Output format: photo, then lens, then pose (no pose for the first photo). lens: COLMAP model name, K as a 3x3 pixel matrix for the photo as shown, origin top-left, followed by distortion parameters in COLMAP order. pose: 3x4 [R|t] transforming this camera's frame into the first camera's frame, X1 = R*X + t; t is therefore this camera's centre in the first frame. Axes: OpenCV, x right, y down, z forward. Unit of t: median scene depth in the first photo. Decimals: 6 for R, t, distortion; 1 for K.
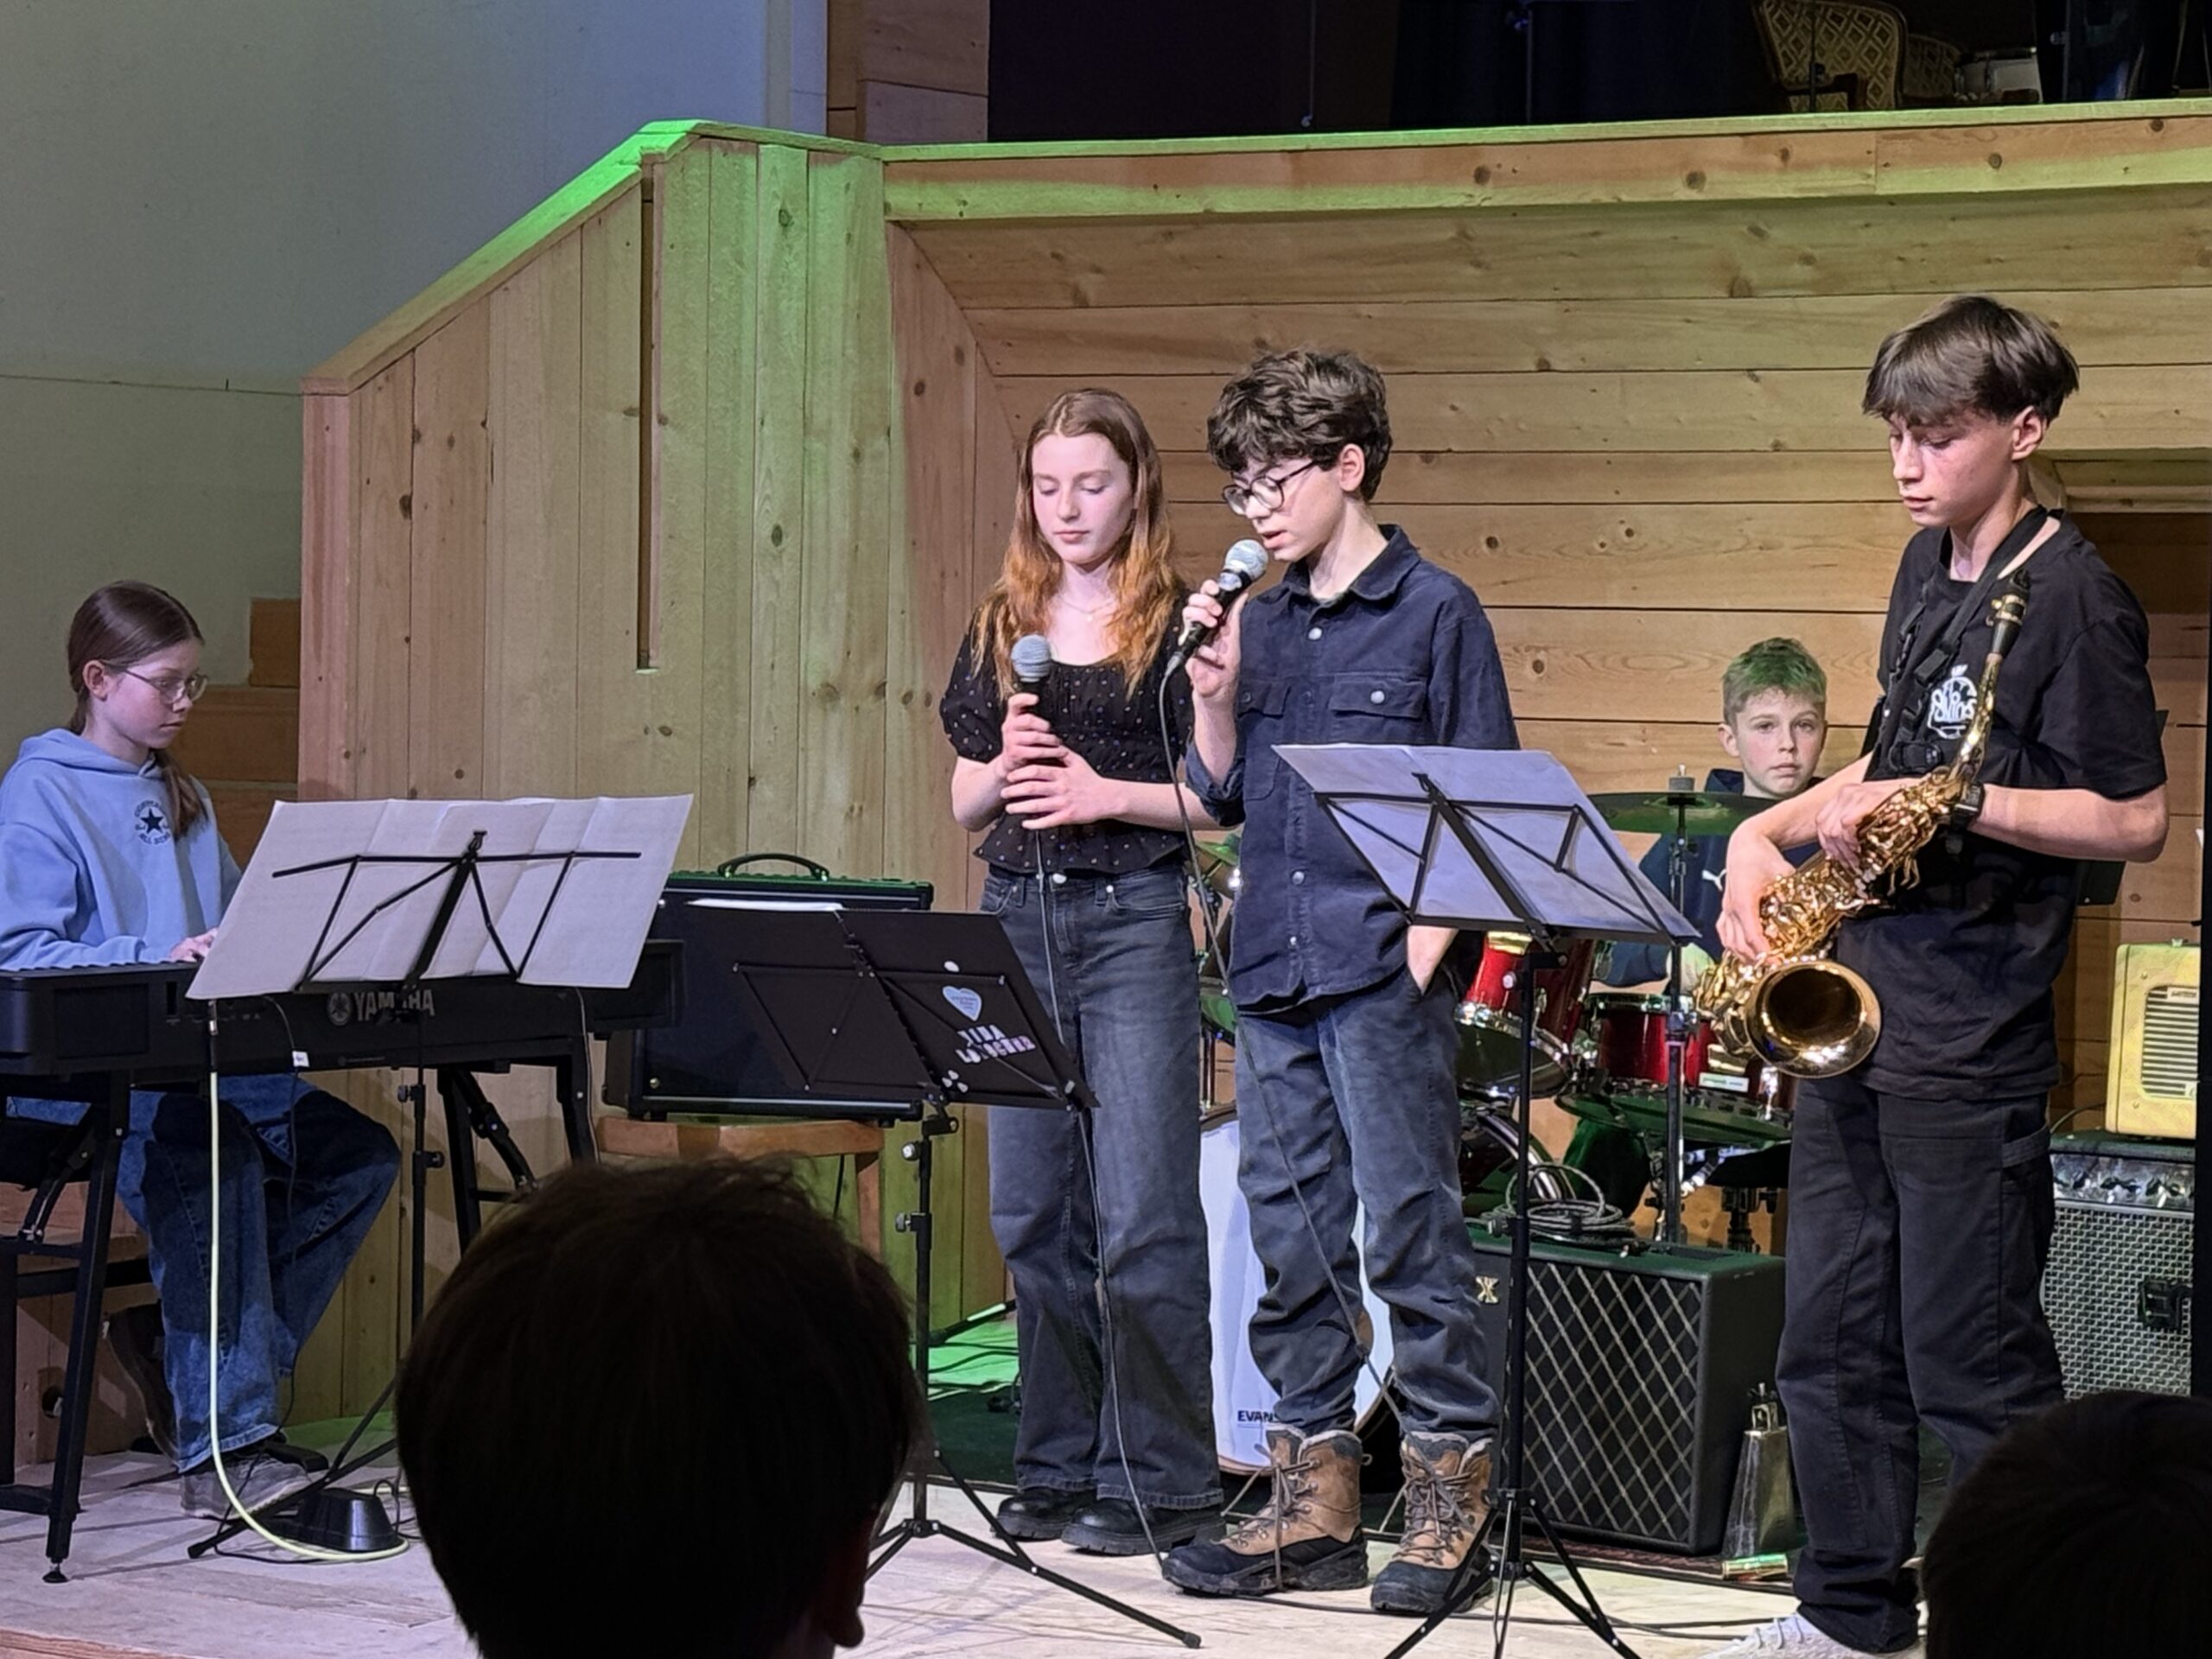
lens RADIAL K [[5739.9, 0, 1113.3], [0, 5739.9, 788.4], [0, 0, 1]] dist [0.133960, 0.000000]
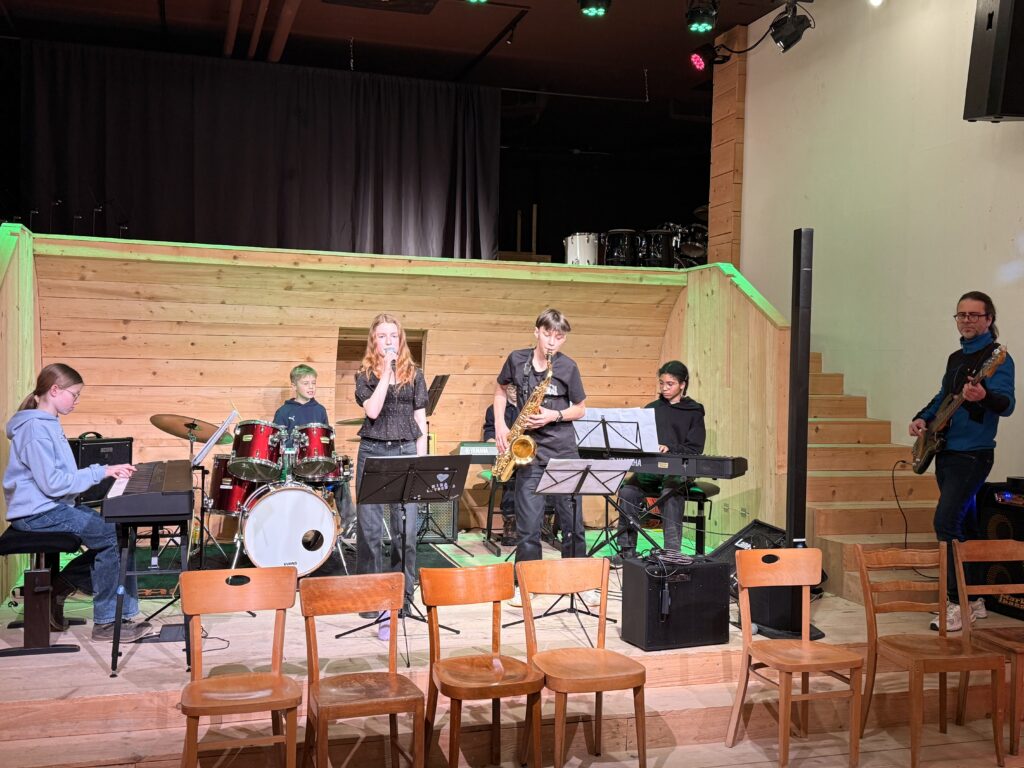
lens RADIAL K [[1065.9, 0, 512.2], [0, 1065.9, 374.8], [0, 0, 1]] dist [0.137159, 0.000000]
pose [[0.604384, -0.017443, 0.796502, -0.426103], [0.015157, 0.999831, 0.010395, -0.026183], [-0.796549, 0.005790, 0.604546, 0.360850]]
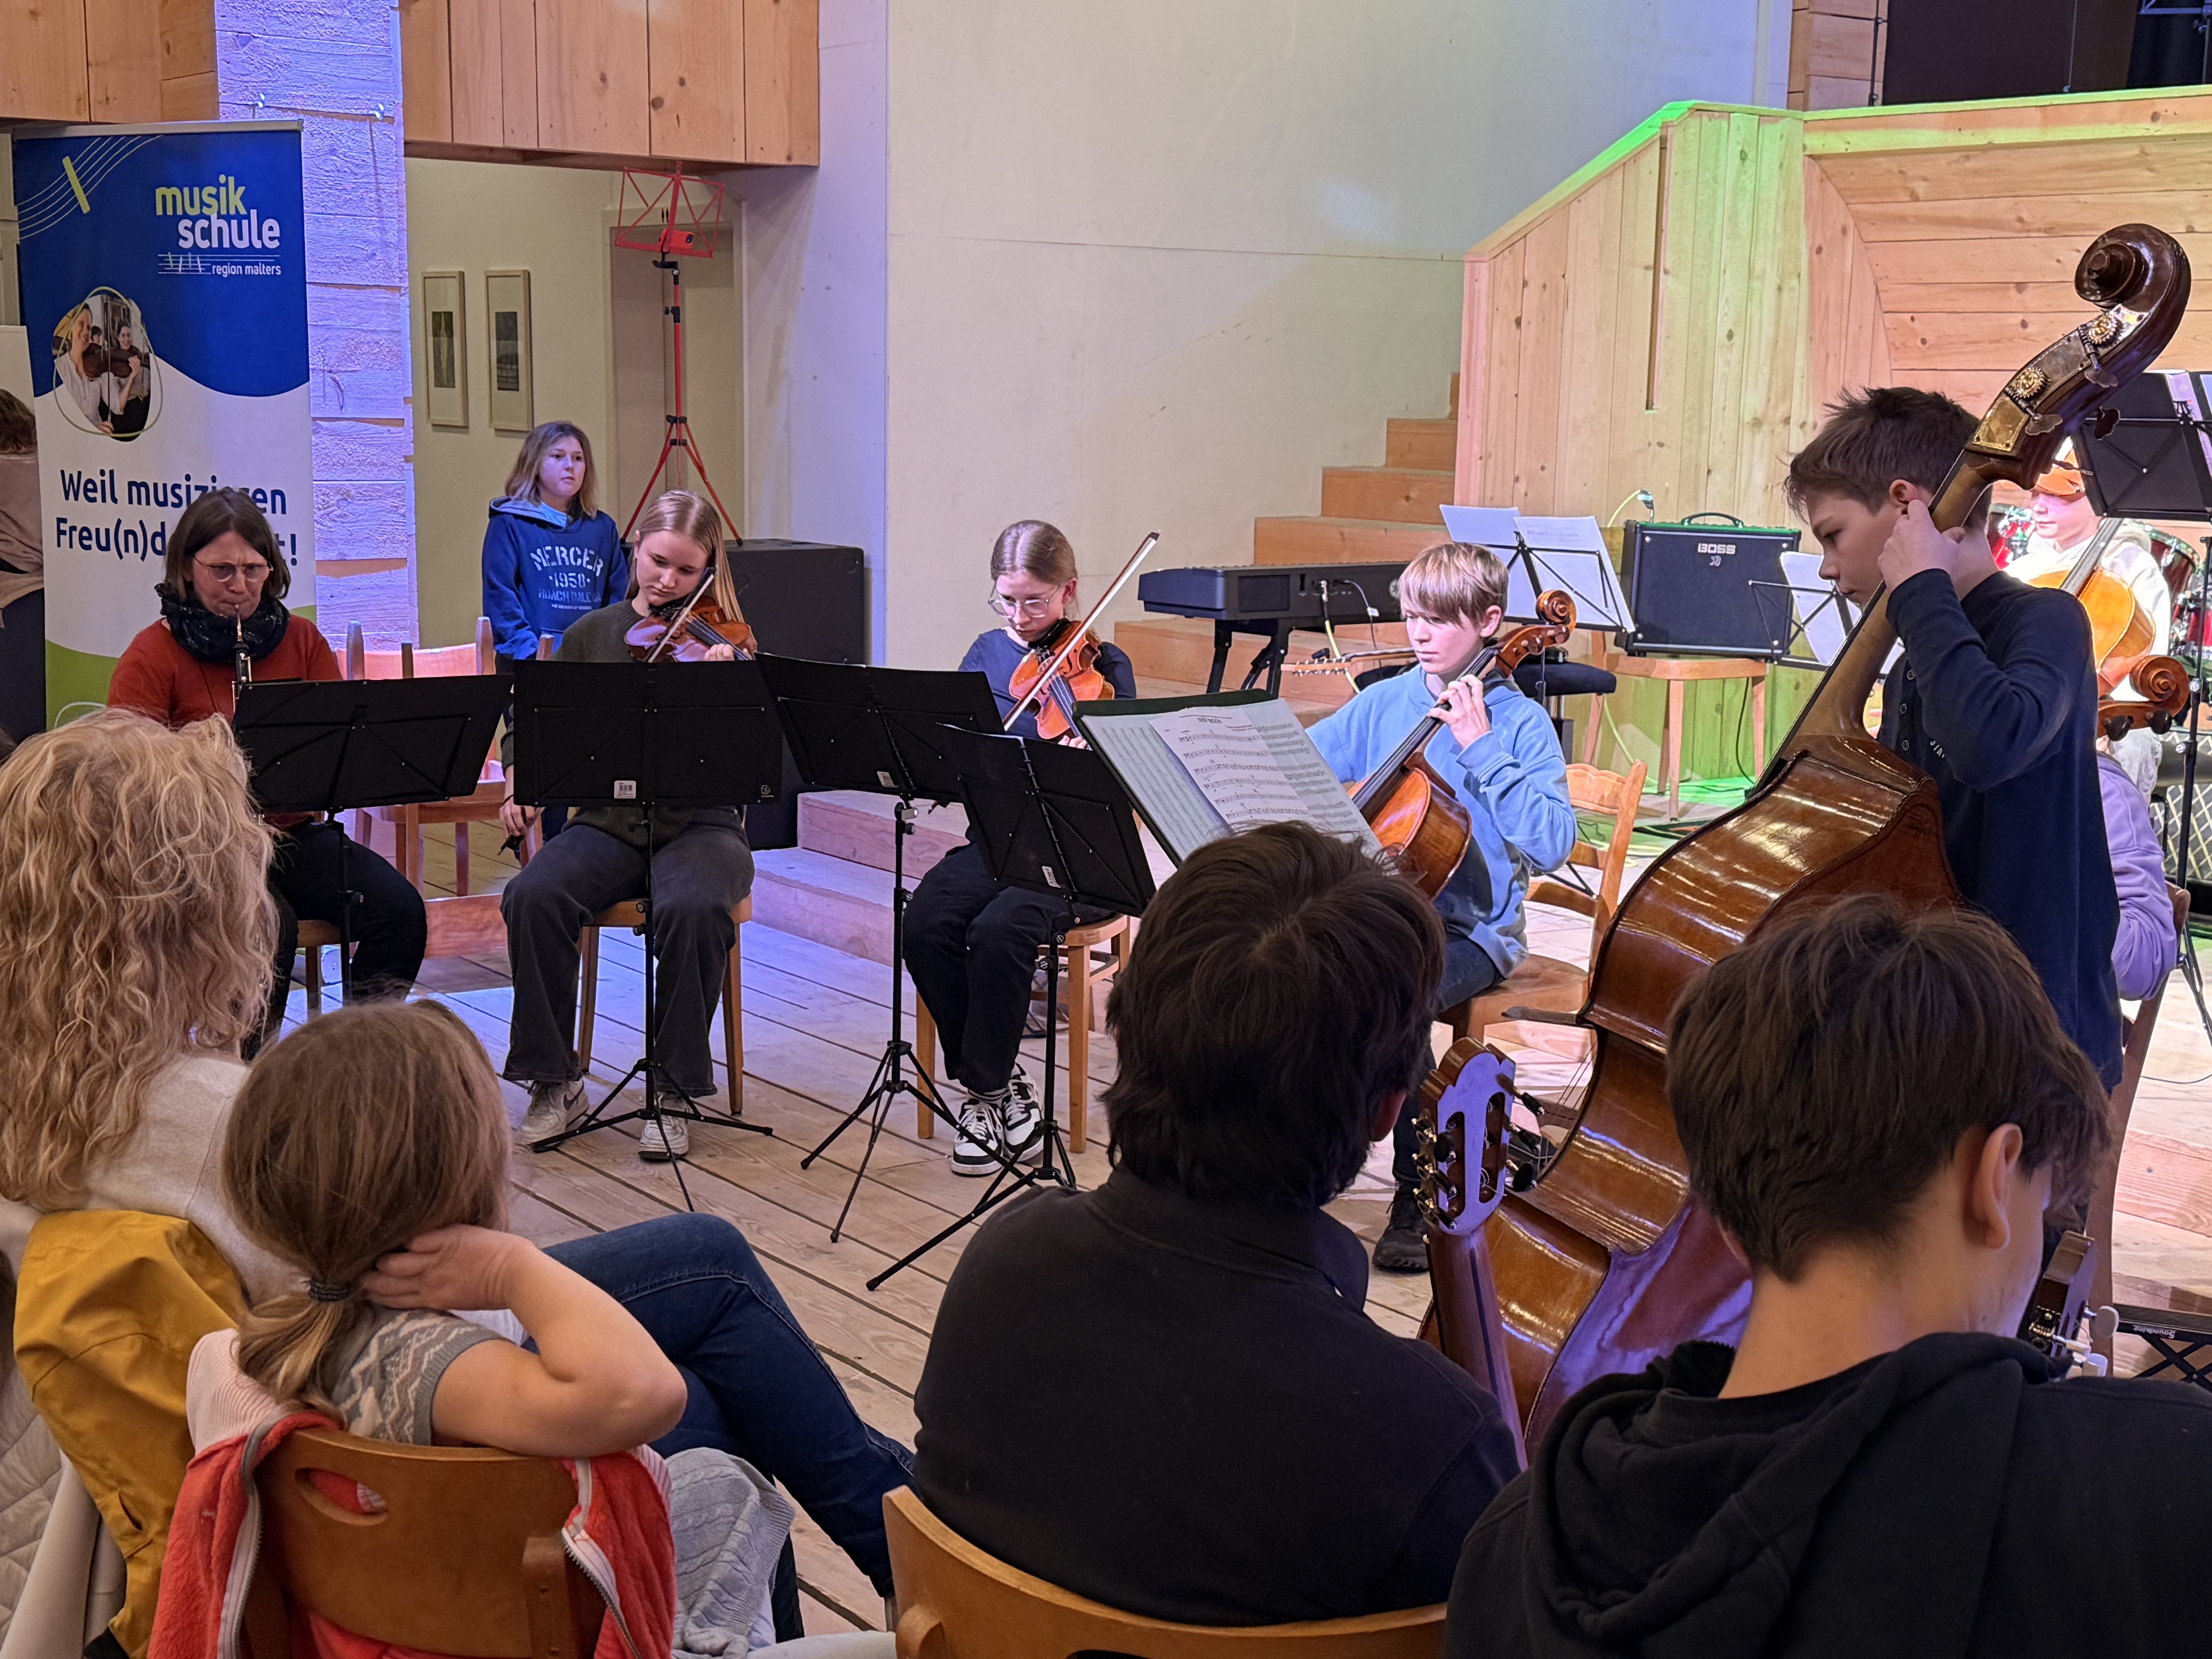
lens RADIAL K [[2816.4, 0, 1096.8], [0, 2816.4, 858.9], [0, 0, 1]] dist [0.094899, 0.000000]
pose [[0.953139, 0.050339, -0.298316, 0.027967], [-0.008462, 0.990110, 0.140037, -0.003955], [0.302415, -0.130951, 0.944138, 0.066334]]
